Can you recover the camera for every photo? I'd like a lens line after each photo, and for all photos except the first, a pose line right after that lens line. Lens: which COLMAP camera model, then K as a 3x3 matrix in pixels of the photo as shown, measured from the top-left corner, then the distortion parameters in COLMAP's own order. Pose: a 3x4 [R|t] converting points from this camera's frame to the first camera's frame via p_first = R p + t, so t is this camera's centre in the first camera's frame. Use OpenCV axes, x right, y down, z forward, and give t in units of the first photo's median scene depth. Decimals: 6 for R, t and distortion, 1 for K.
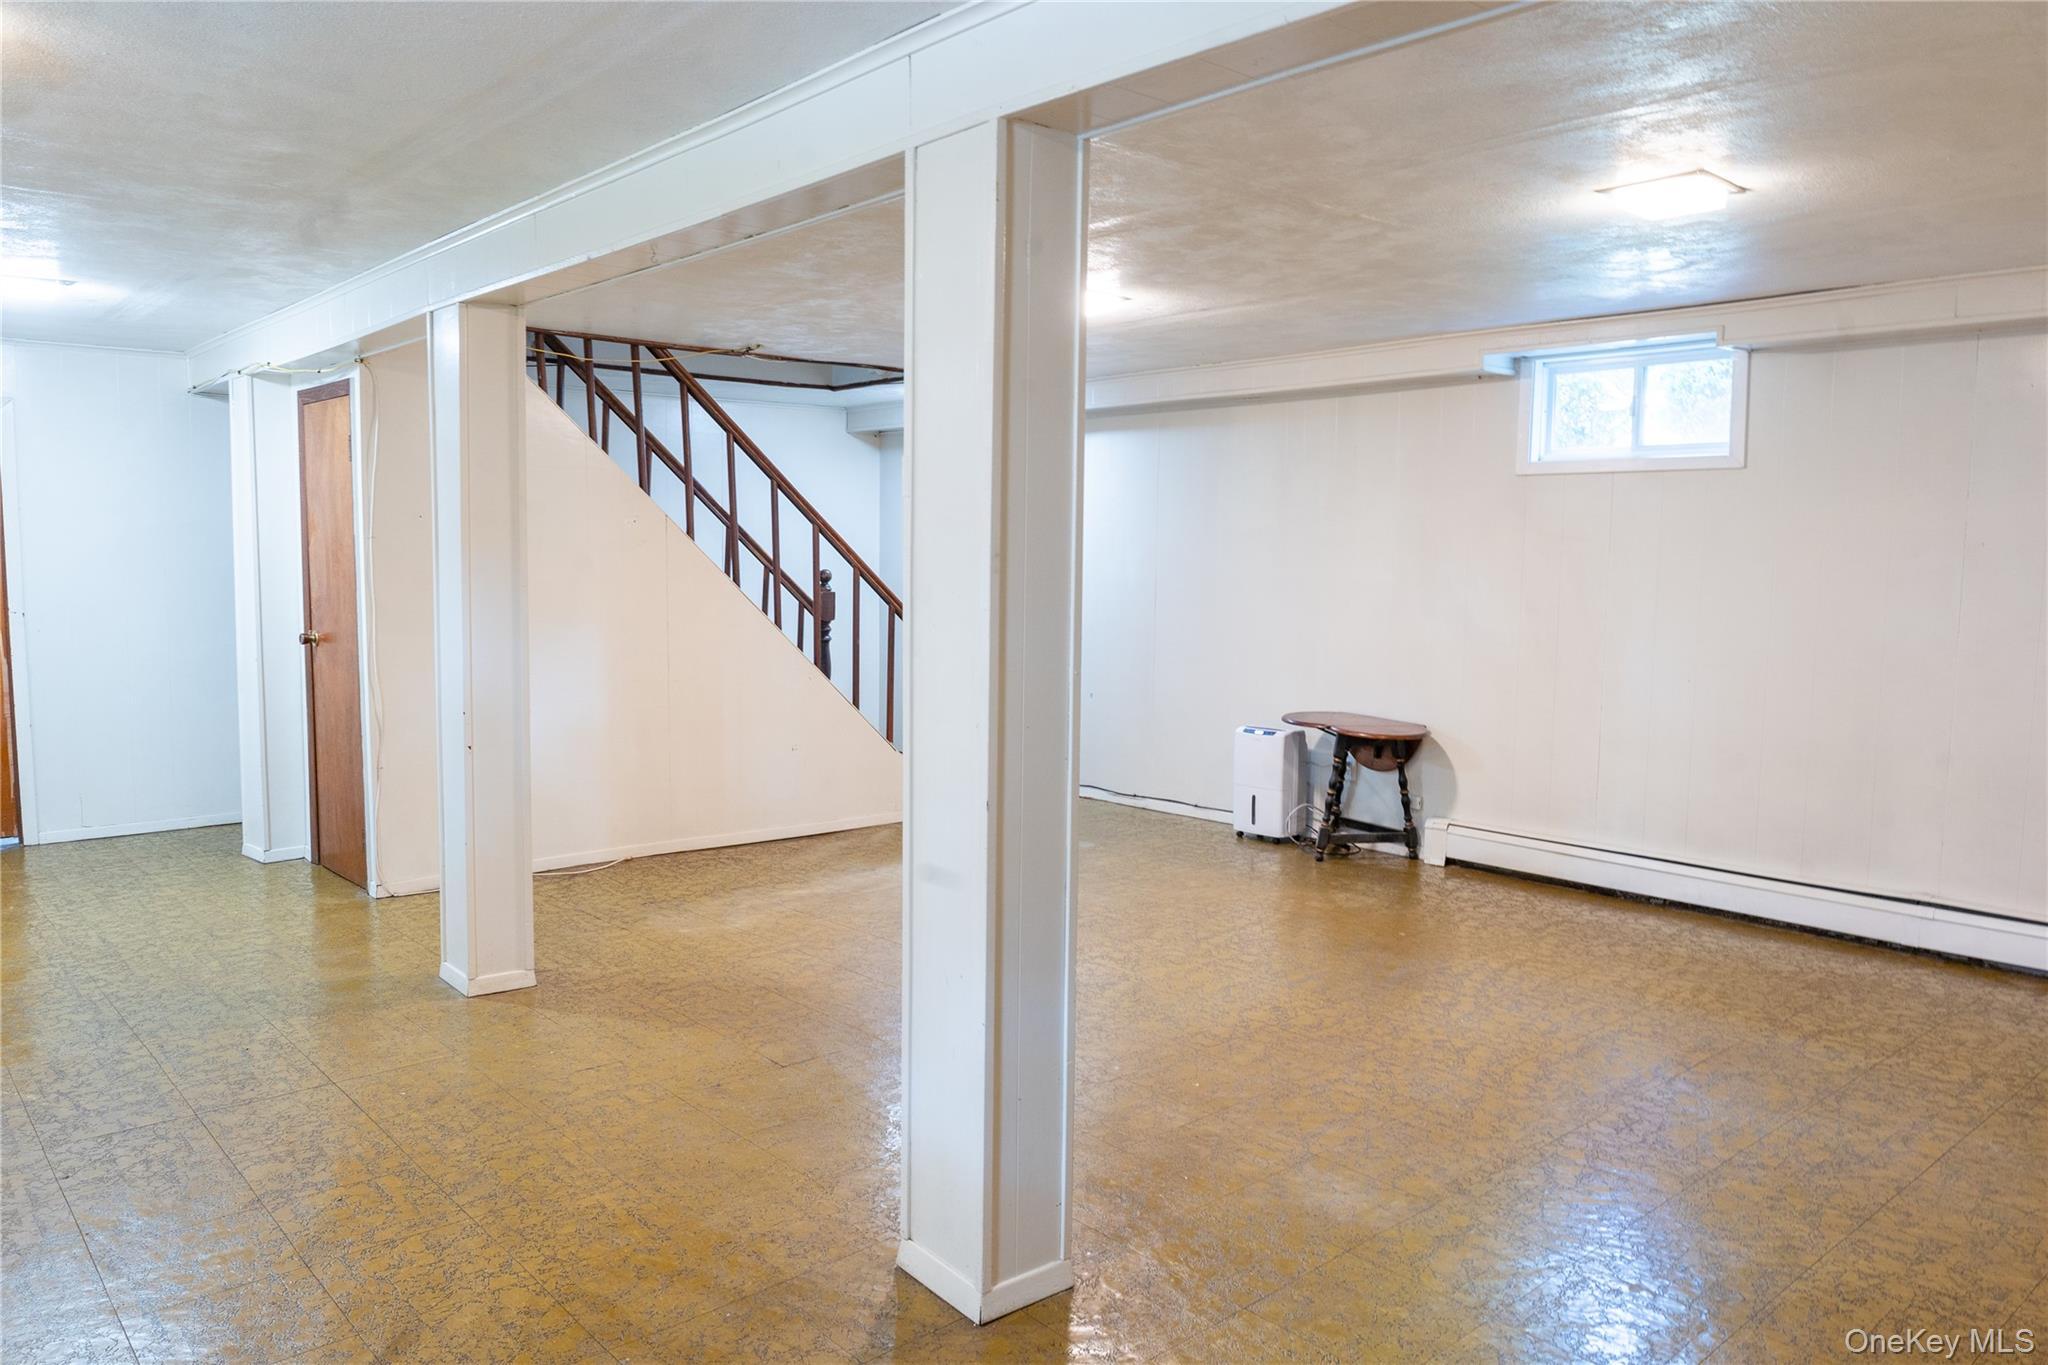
lens RADIAL K [[1408.5, 0, 1023.6], [0, 1408.5, 692.8], [0, 0, 1]] dist [-0.002291, -0.019163]
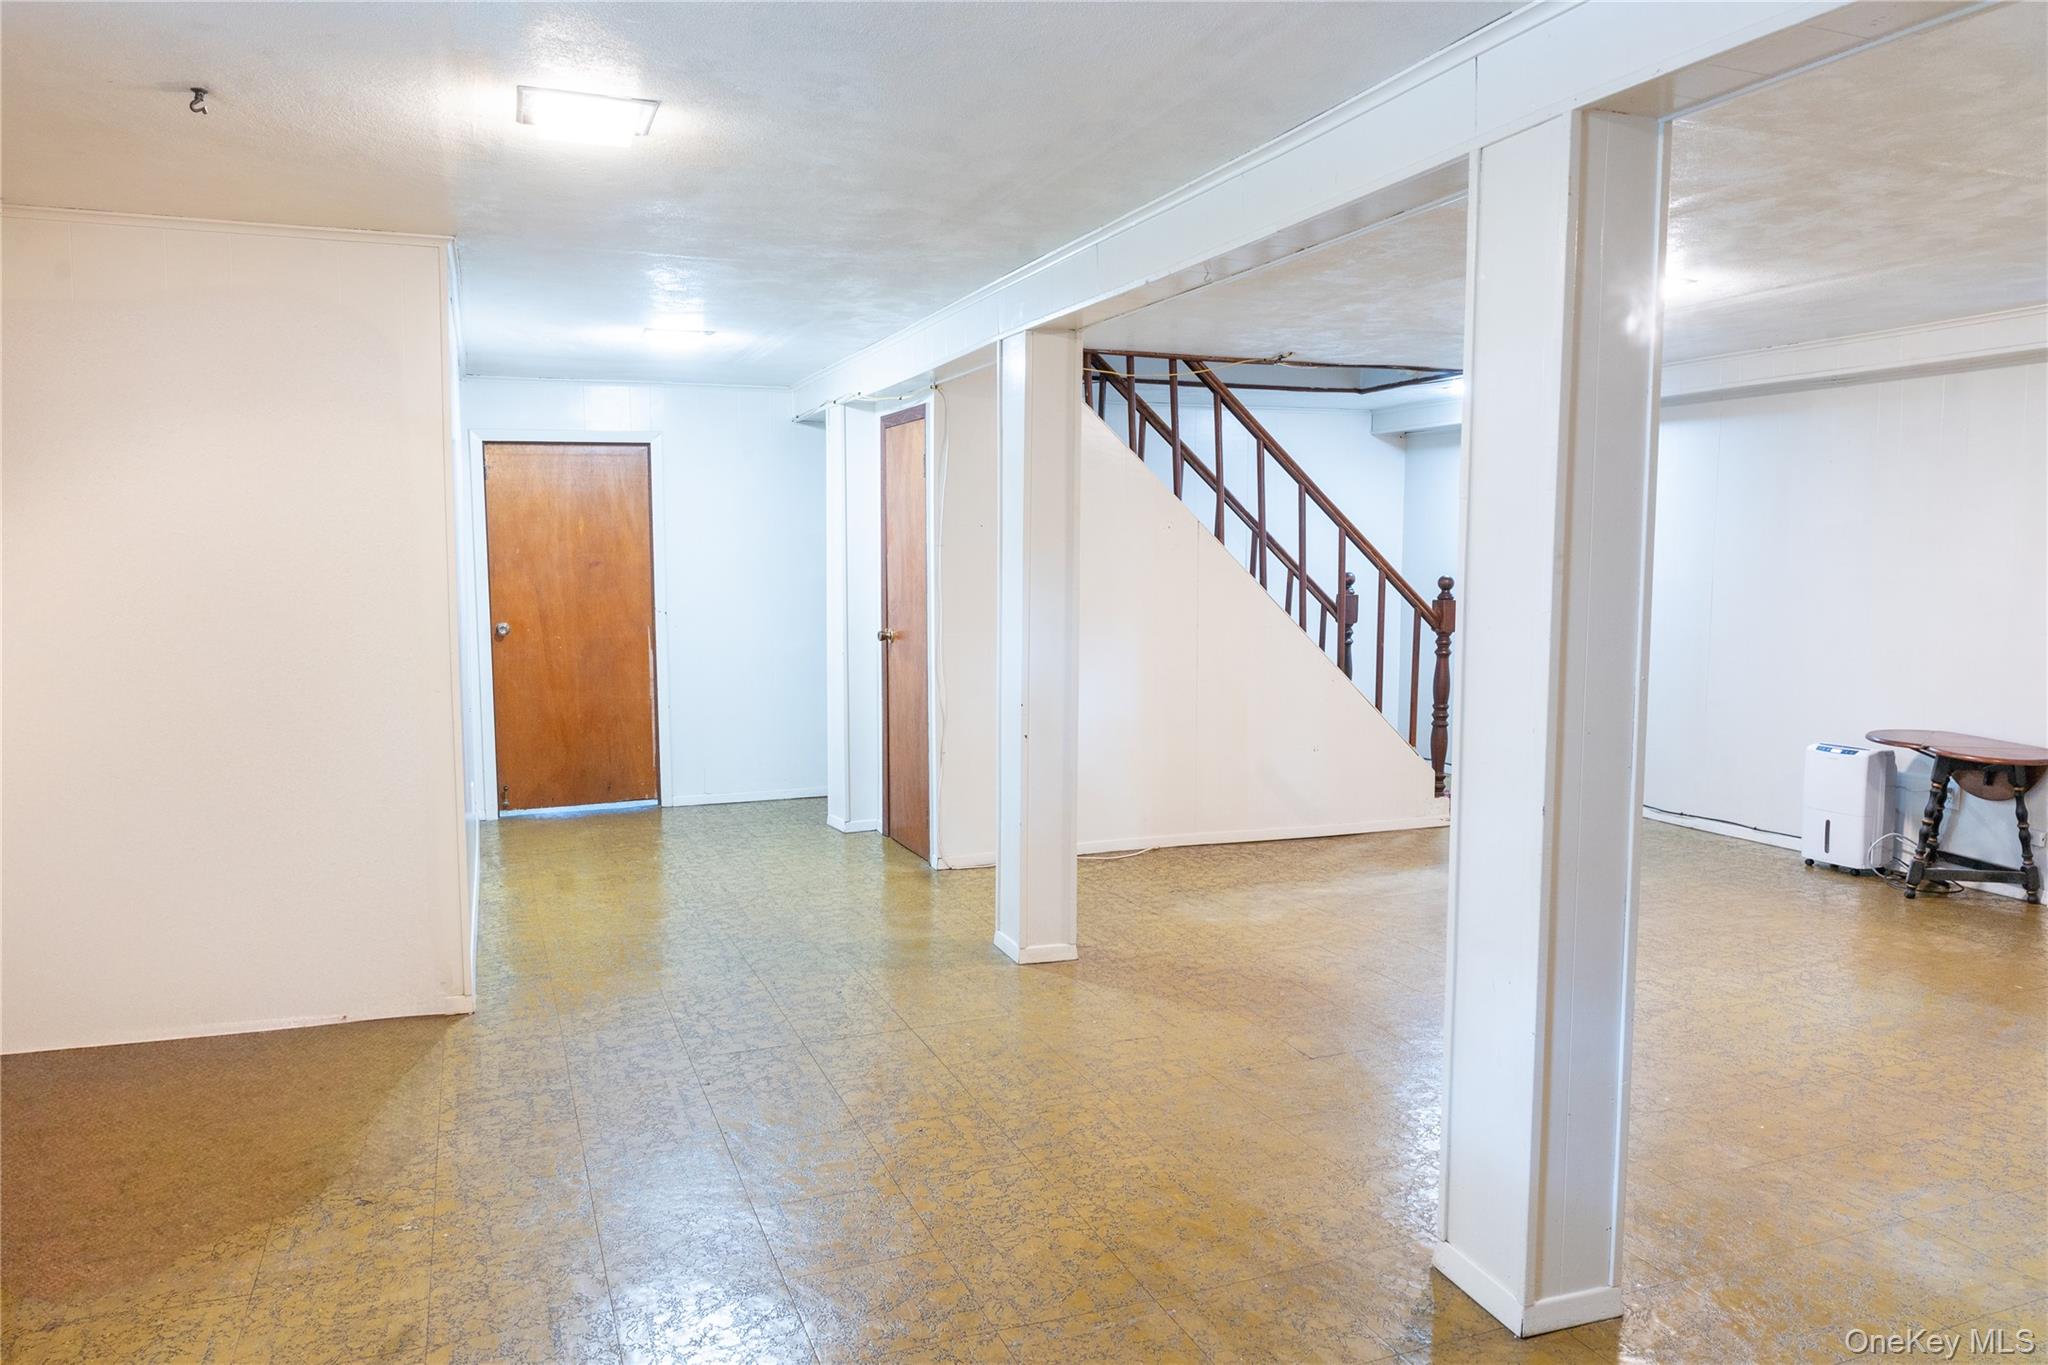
lens RADIAL K [[1408.5, 0, 1023.6], [0, 1408.5, 692.8], [0, 0, 1]] dist [-0.002291, -0.019163]
pose [[0.939569, 0.023612, -0.341545, -0.021450], [-0.024422, 0.999700, 0.001928, 0.002821], [0.341488, 0.006530, 0.939864, -0.030221]]
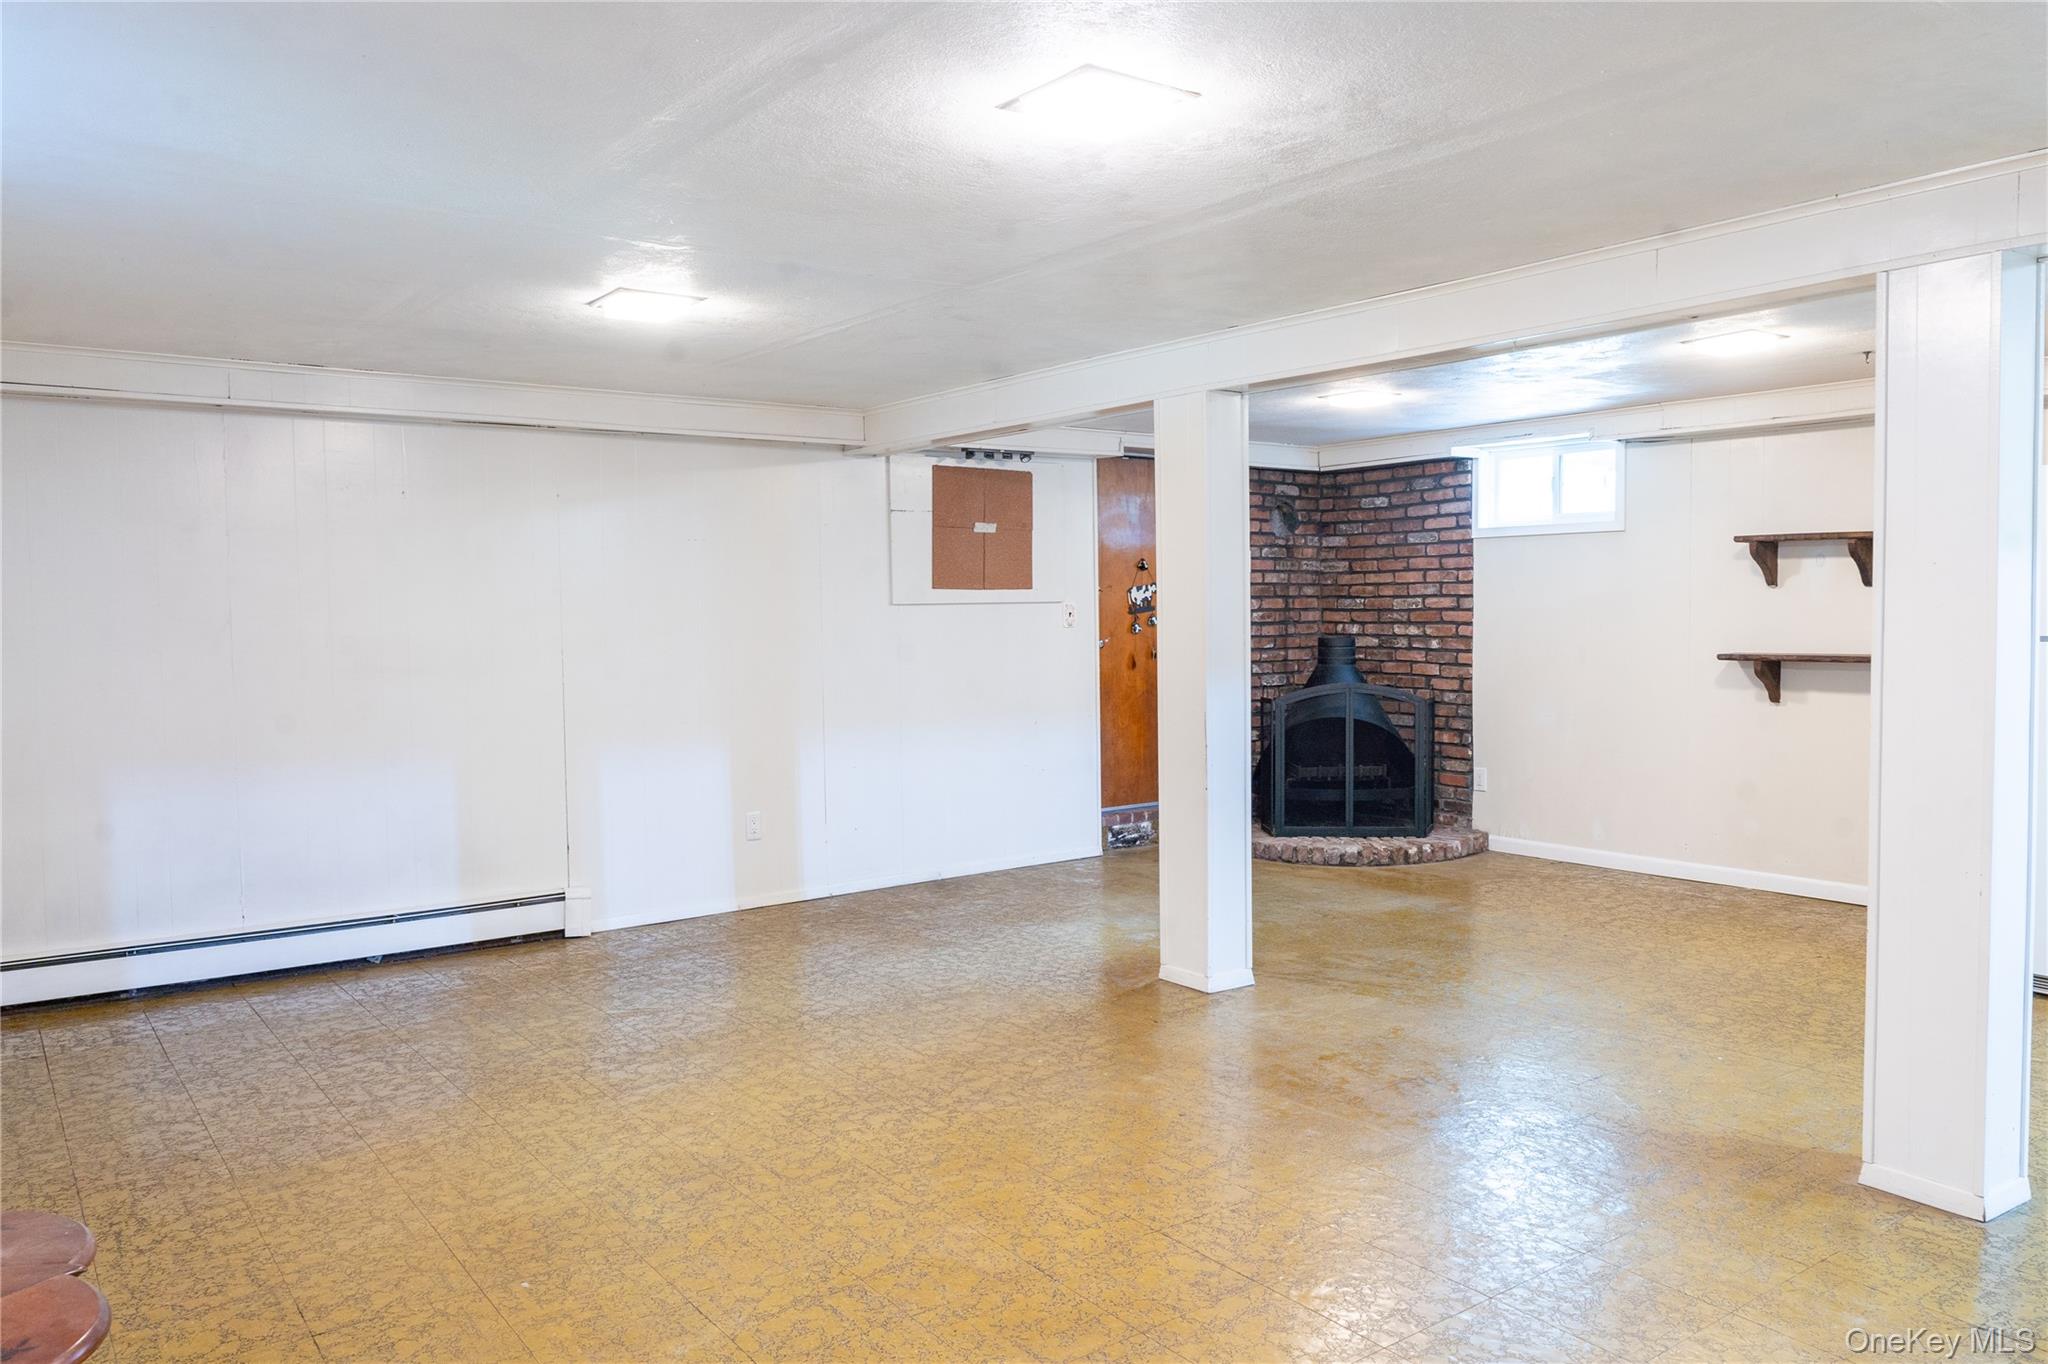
lens RADIAL K [[1408.5, 0, 1023.6], [0, 1408.5, 692.3], [0, 0, 1]] dist [-0.002291, -0.019163]
pose [[-0.995816, -0.003616, 0.091315, 0.027291], [0.010944, 0.987308, 0.158442, -0.181326], [-0.090729, 0.158778, -0.983137, 1.842228]]
